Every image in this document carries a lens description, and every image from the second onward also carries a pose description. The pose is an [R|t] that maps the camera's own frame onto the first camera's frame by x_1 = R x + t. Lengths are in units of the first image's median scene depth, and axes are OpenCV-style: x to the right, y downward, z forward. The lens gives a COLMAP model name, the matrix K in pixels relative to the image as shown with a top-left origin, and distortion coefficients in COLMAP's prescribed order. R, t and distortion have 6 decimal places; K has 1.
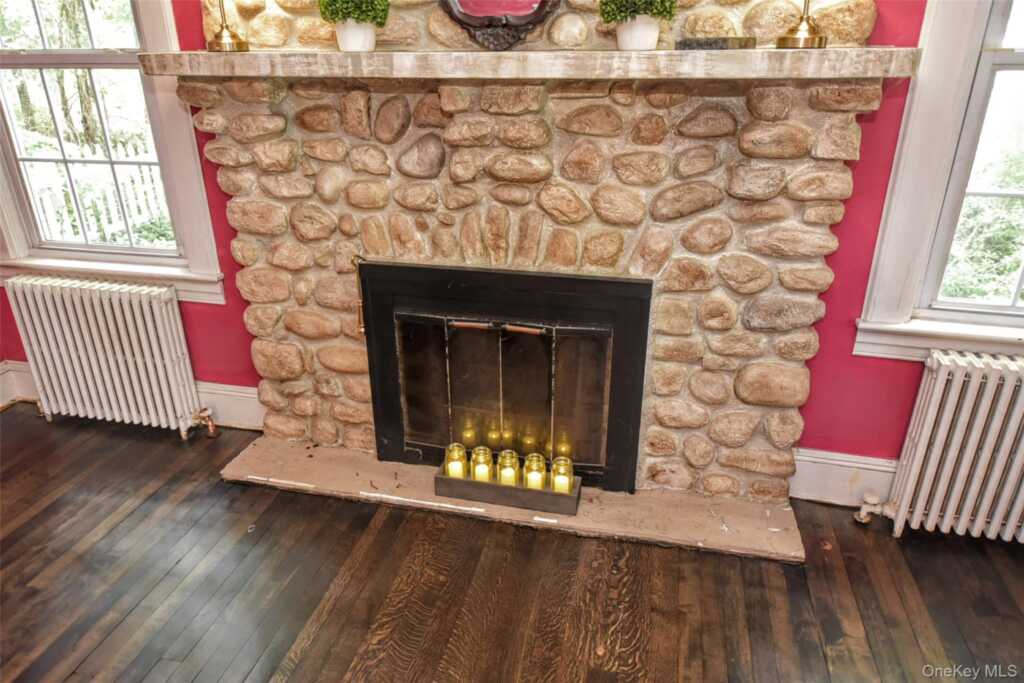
lens RADIAL K [[687.3, 0, 512.0], [0, 687.3, 341.5], [0, 0, 1]] dist [-0.002366, -0.001144]
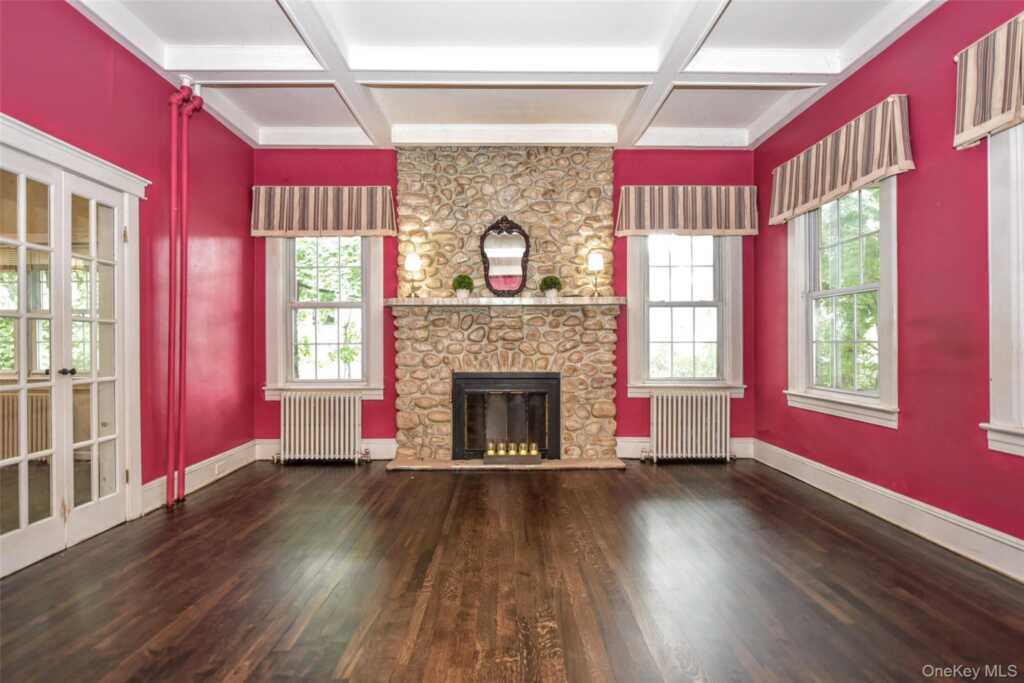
lens RADIAL K [[484.5, 0, 512.0], [0, 484.5, 341.5], [0, 0, 1]] dist [0.000766, 0.000097]
pose [[0.970612, 0.004495, 0.240609, -0.466368], [0.094418, 0.912545, -0.397928, 0.564027], [-0.221355, 0.408952, 0.885302, -0.792720]]
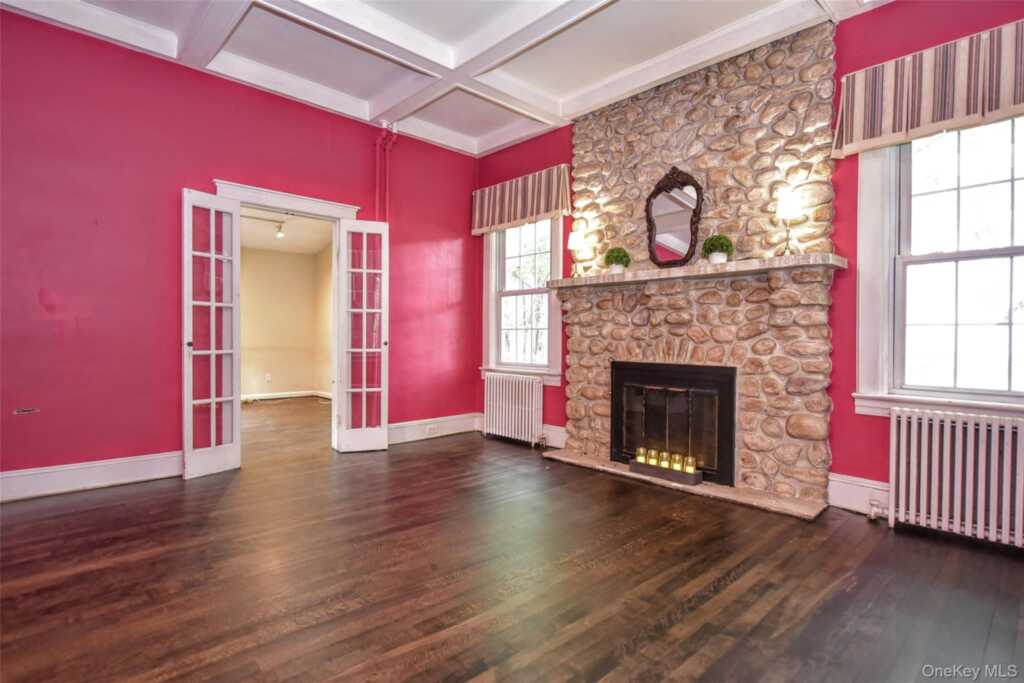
lens RADIAL K [[524.0, 0, 512.0], [0, 524.0, 341.5], [0, 0, 1]] dist [-0.002083, -0.000065]
pose [[0.834062, 0.017303, -0.551399, 0.490969], [-0.235196, 0.915274, -0.327042, 0.502271], [0.499022, 0.402460, 0.767465, -0.581445]]
